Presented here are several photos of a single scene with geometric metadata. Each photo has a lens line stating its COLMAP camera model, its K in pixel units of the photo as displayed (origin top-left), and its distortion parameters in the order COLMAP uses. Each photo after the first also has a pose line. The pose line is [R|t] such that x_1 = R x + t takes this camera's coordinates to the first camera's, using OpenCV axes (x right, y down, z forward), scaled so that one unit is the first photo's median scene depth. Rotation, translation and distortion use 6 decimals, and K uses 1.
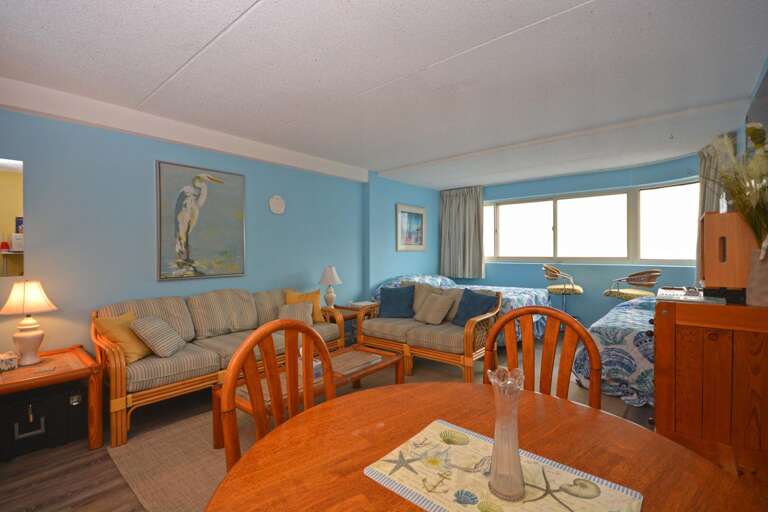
lens RADIAL K [[350.6, 0, 384.0], [0, 350.6, 256.0], [0, 0, 1]] dist [-0.001242, -0.000122]
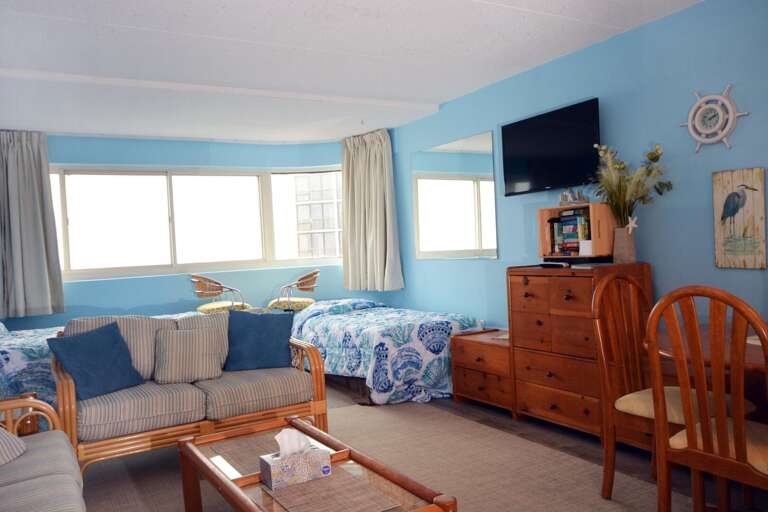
lens RADIAL K [[630.0, 0, 384.0], [0, 630.0, 256.0], [0, 0, 1]] dist [0.004212, 0.040971]
pose [[0.337788, -0.024815, 0.940895, -0.618479], [0.061141, 0.998120, 0.004374, 0.008819], [-0.939234, 0.056050, 0.338670, 0.329679]]
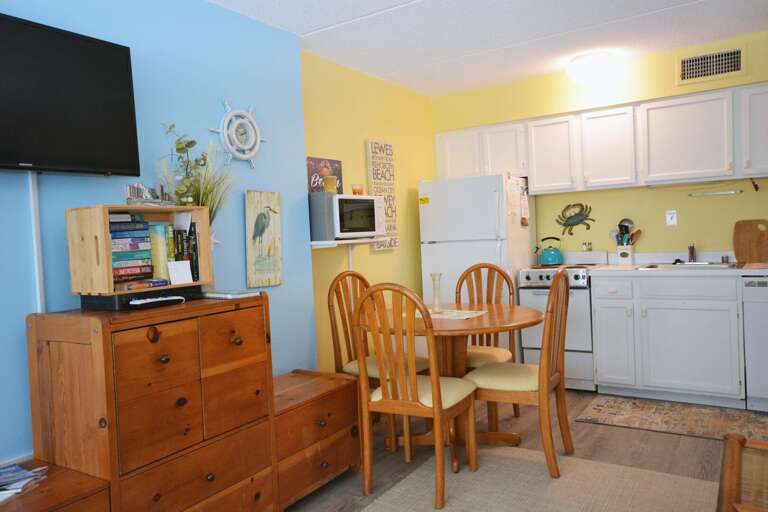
lens RADIAL K [[578.4, 0, 384.0], [0, 578.4, 256.0], [0, 0, 1]] dist [-0.000919, 0.045536]
pose [[-0.991857, 0.060097, -0.112288, 0.215744], [0.054518, 0.997152, 0.052118, -0.015434], [0.115100, 0.045572, -0.992308, 0.946532]]
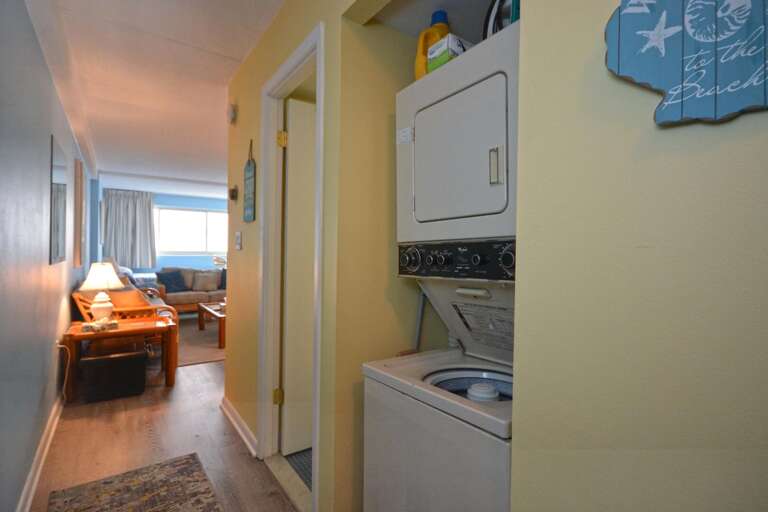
lens RADIAL K [[389.4, 0, 384.0], [0, 389.4, 256.0], [0, 0, 1]] dist [0.000737, 0.000055]
pose [[0.254311, -0.001022, 0.967122, -1.203778], [-0.001556, 0.999998, 0.001466, 0.025293], [-0.967121, -0.001878, 0.254309, -0.188940]]
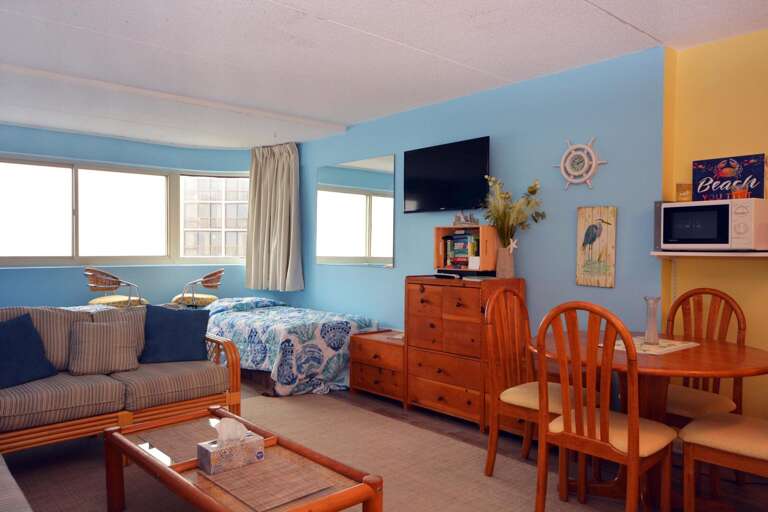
lens RADIAL K [[578.4, 0, 384.0], [0, 578.4, 256.0], [0, 0, 1]] dist [-0.000919, 0.045536]
pose [[0.141325, -0.005931, 0.989946, -0.654399], [0.006700, 0.999965, 0.005035, 0.001281], [-0.989941, 0.005921, 0.141359, 0.376691]]
